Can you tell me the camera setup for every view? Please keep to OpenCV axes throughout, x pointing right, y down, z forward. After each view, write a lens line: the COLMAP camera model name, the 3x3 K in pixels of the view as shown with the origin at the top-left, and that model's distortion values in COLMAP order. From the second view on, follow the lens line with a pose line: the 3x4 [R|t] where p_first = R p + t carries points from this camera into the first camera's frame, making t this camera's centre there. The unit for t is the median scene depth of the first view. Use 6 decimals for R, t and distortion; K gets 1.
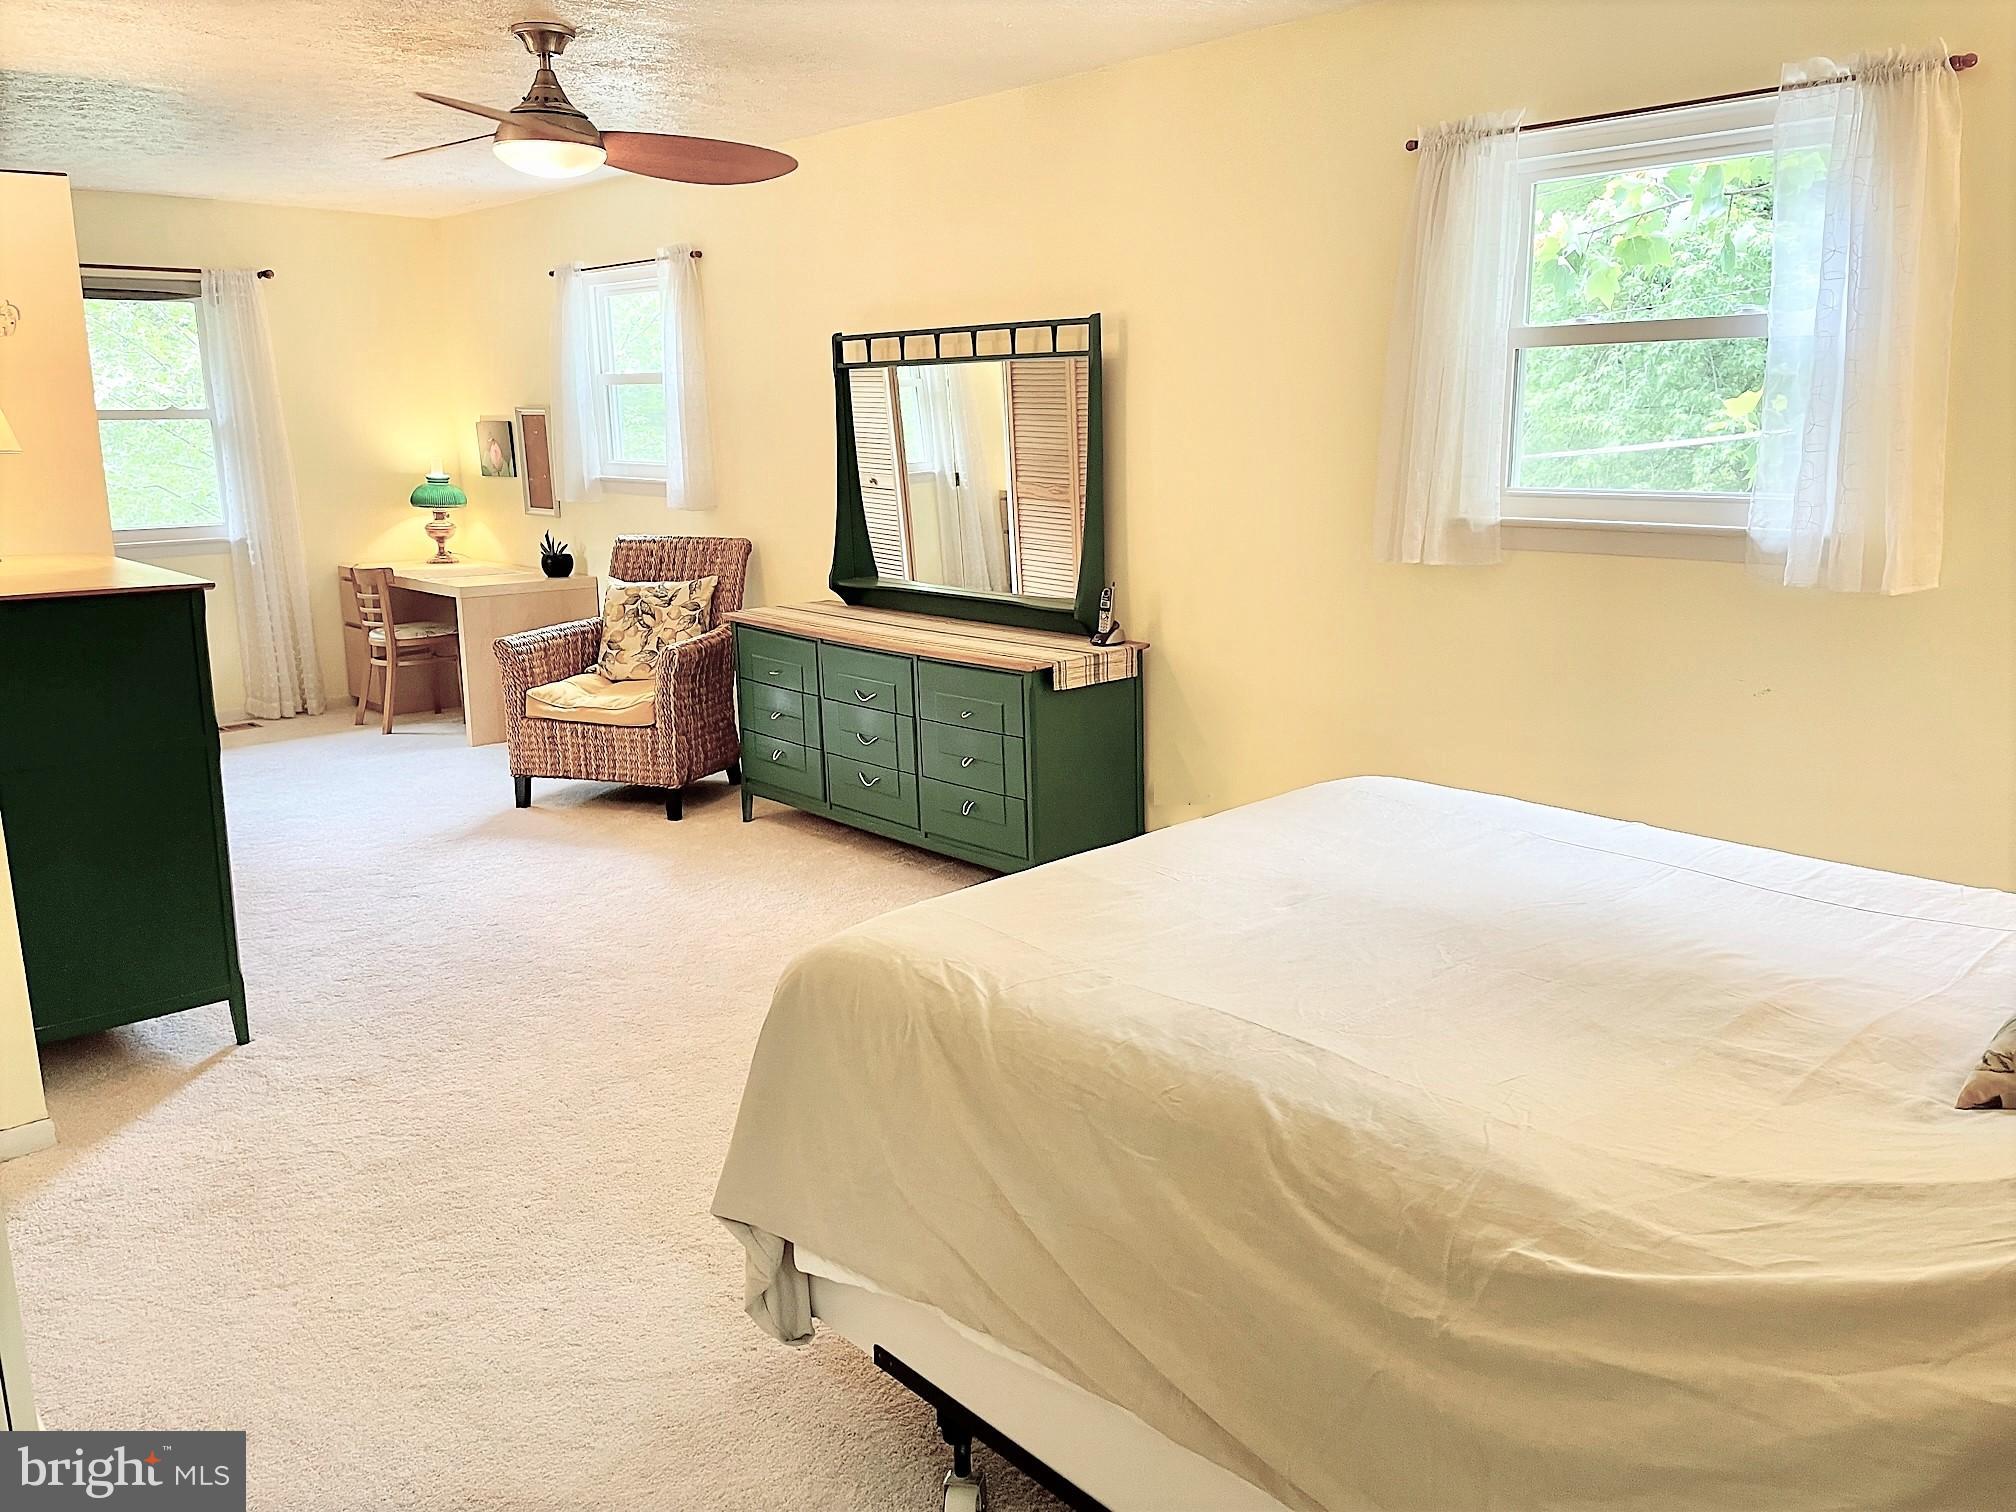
lens RADIAL K [[1539.8, 0, 1008.0], [0, 1539.8, 756.0], [0, 0, 1]] dist [0.004803, -0.001747]
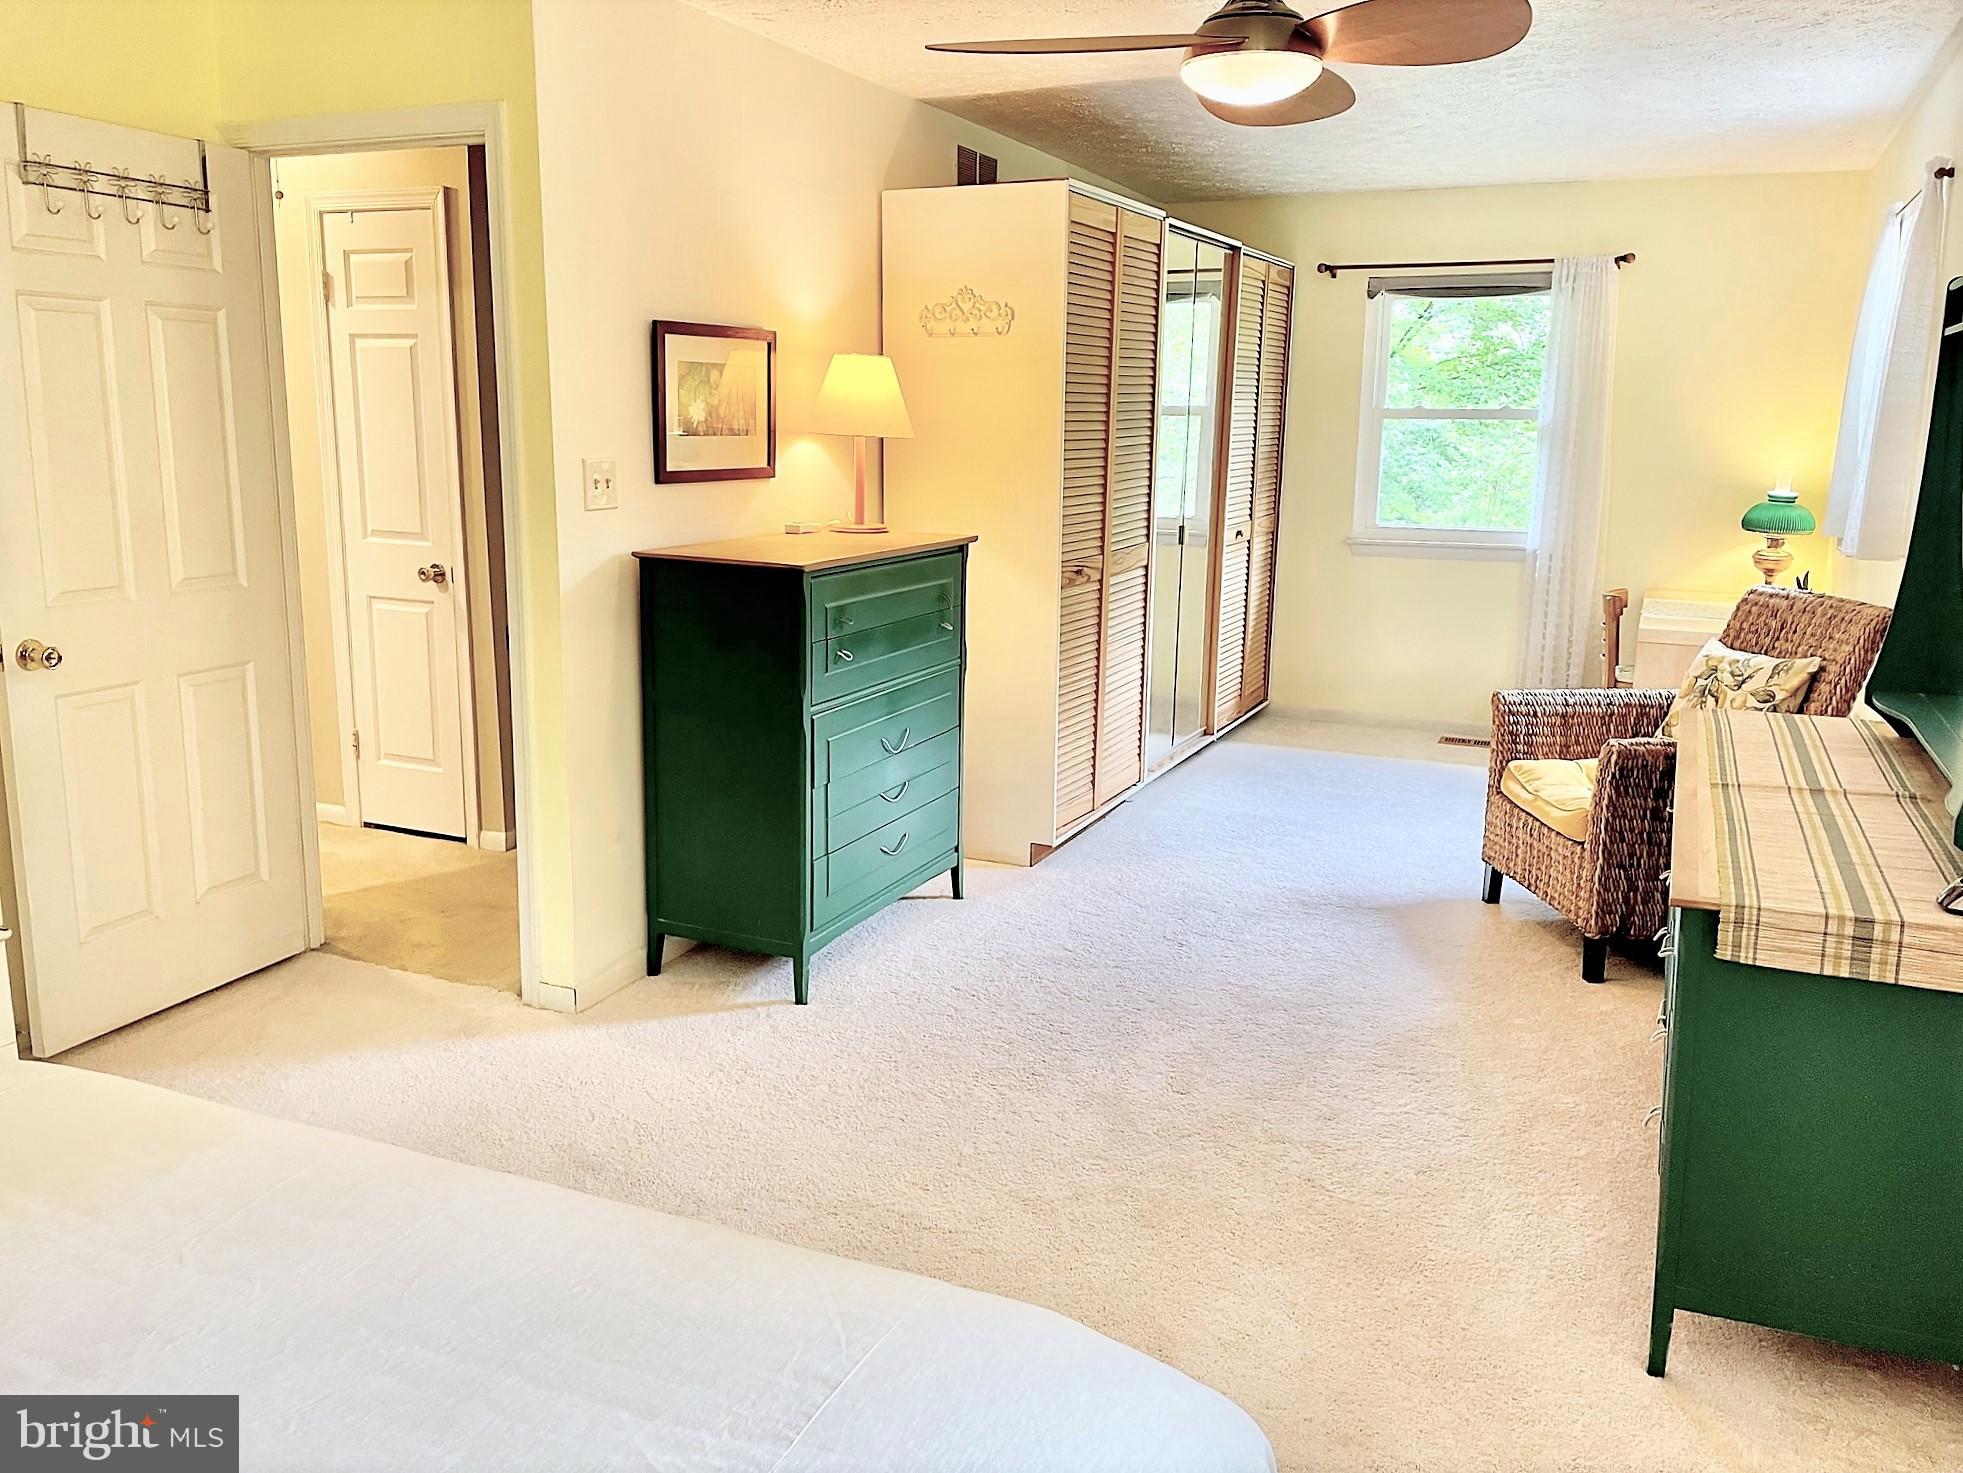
lens RADIAL K [[1499.3, 0, 981.5], [0, 1499.3, 736.5], [0, 0, 1]] dist [0.004803, -0.001747]
pose [[0.365880, 0.200158, -0.908883, 0.270366], [-0.213166, 0.968660, 0.127510, -0.089843], [0.905921, 0.147089, 0.397080, 0.423879]]
